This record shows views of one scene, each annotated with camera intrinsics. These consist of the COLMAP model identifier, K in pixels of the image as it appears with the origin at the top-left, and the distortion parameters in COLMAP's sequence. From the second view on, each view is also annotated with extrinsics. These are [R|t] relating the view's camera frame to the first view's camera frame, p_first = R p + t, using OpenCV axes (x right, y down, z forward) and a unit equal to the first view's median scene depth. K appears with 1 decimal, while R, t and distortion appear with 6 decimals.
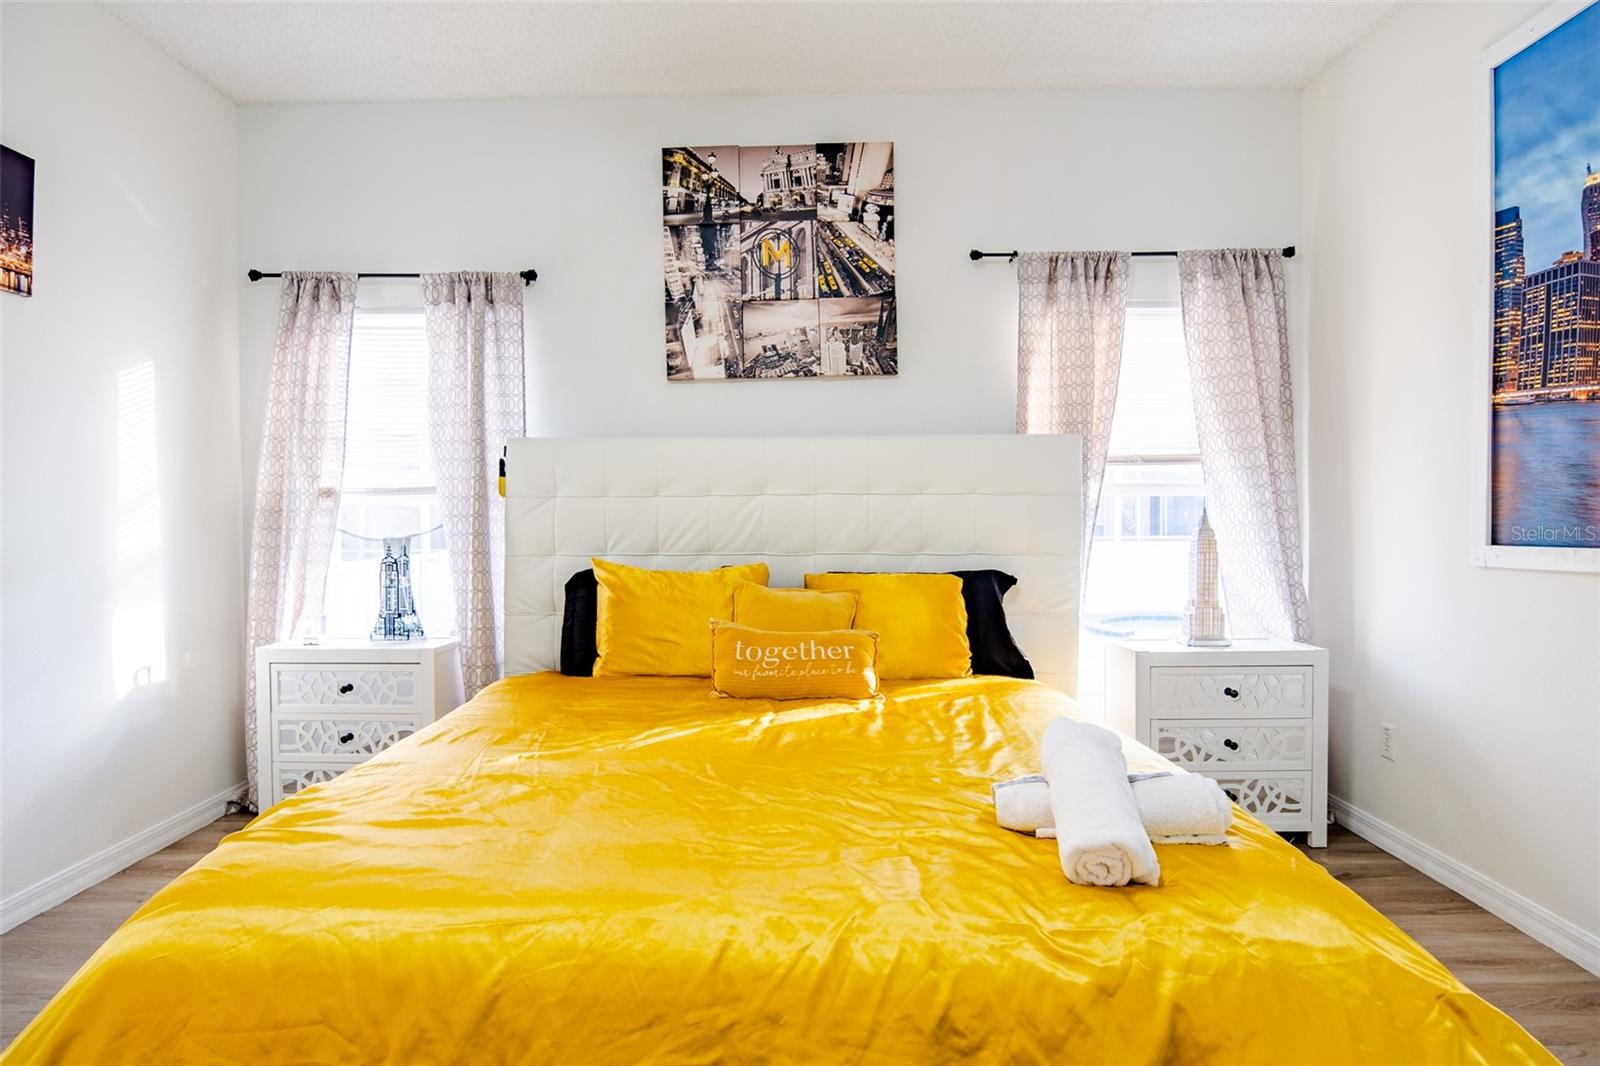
lens RADIAL K [[859.1, 0, 800.0], [0, 859.1, 533.0], [0, 0, 1]] dist [-0.004427, -0.012296]
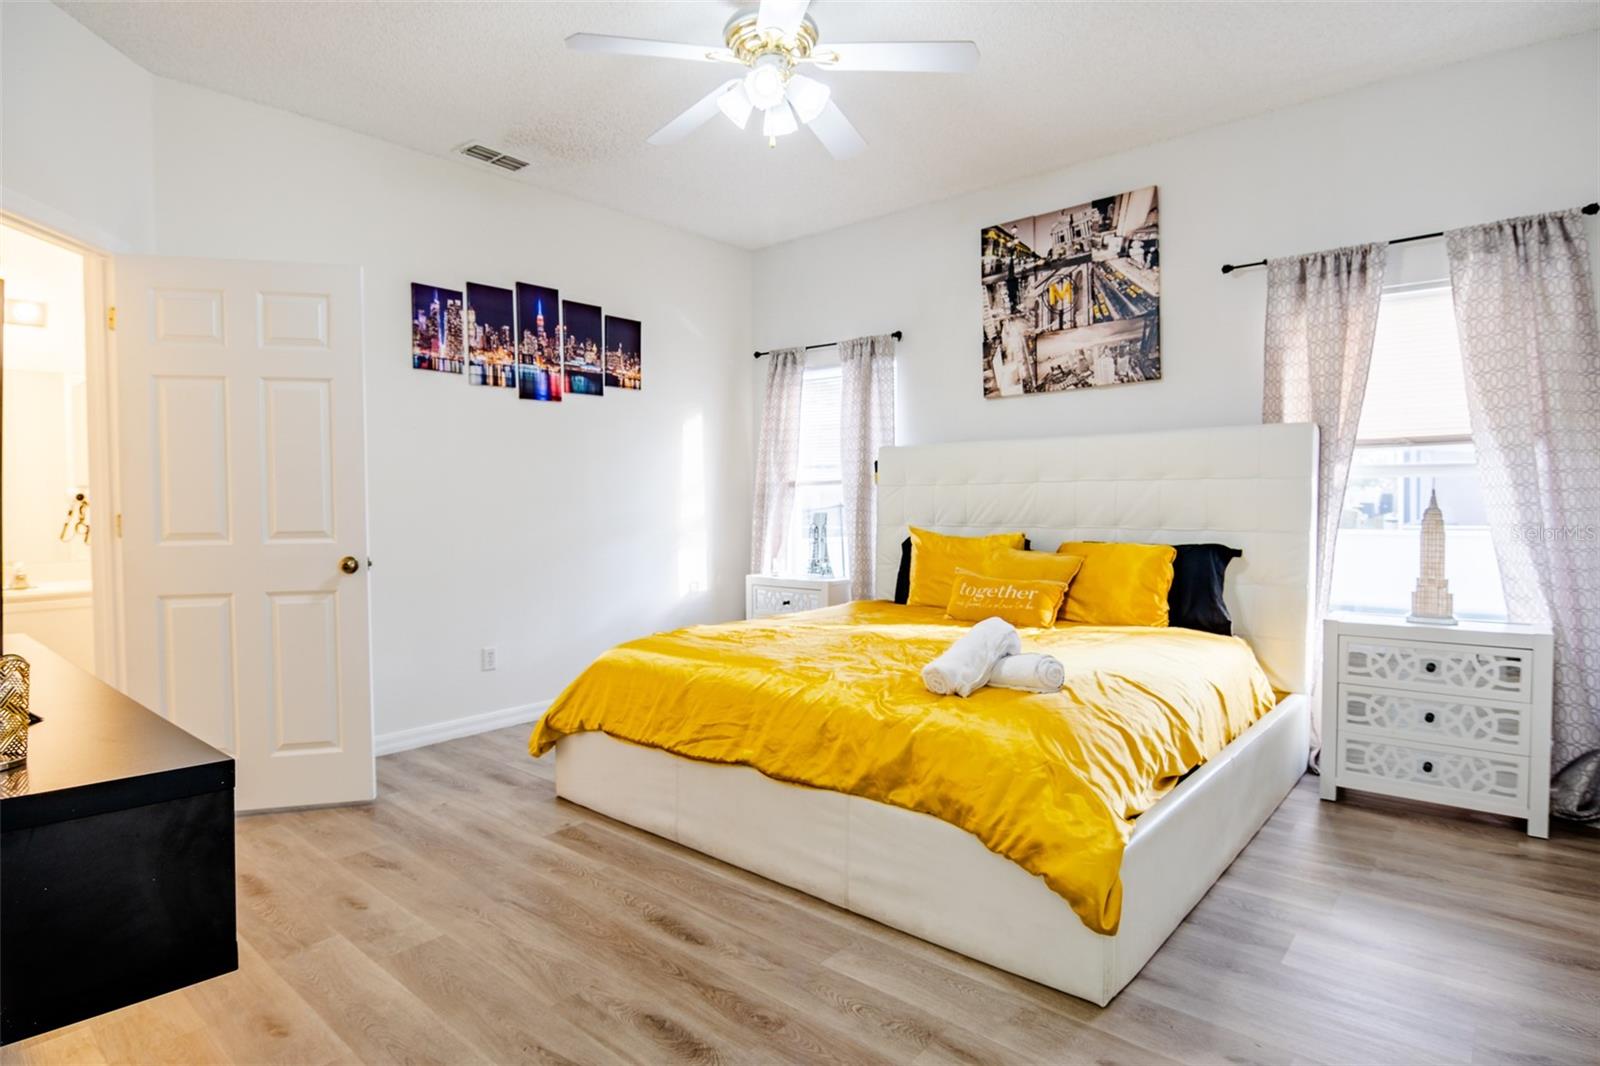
lens RADIAL K [[859.1, 0, 800.0], [0, 859.1, 533.0], [0, 0, 1]] dist [-0.004427, -0.012296]
pose [[0.771024, 0.022994, -0.636391, 0.498040], [-0.011246, 0.999684, 0.022495, 0.008282], [0.636707, -0.010188, 0.771039, -0.243735]]
